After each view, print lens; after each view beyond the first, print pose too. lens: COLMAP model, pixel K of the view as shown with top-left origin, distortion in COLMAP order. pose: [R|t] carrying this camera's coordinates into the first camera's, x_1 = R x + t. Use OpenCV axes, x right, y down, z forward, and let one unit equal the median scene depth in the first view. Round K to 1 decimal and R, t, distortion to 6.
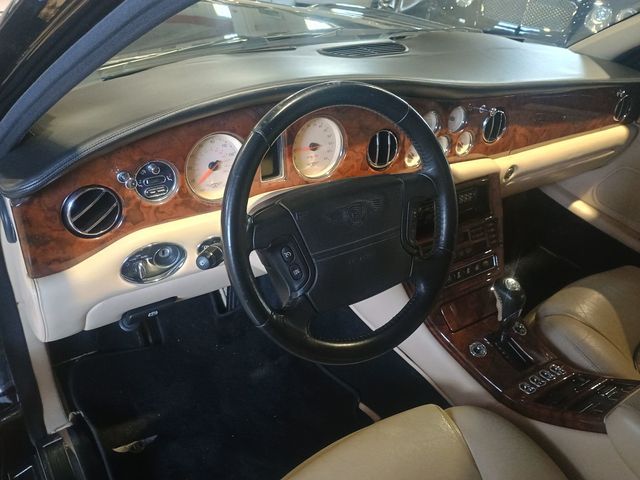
lens RADIAL K [[540.9, 0, 320.0], [0, 540.9, 240.0], [0, 0, 1]] dist [-0.048628, -0.000153]
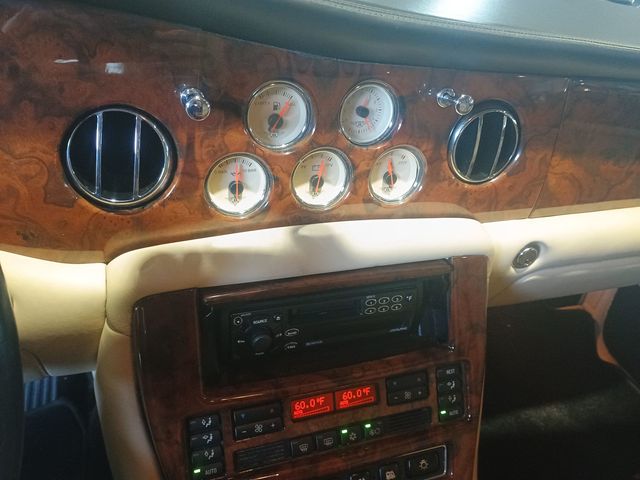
lens RADIAL K [[573.3, 0, 320.0], [0, 573.3, 240.0], [0, 0, 1]] dist [0.008877, 0.002863]
pose [[0.972479, 0.149509, -0.178693, 0.271959], [-0.157865, 0.986895, -0.033412, -0.096742], [0.171356, 0.060702, 0.983337, 0.505201]]
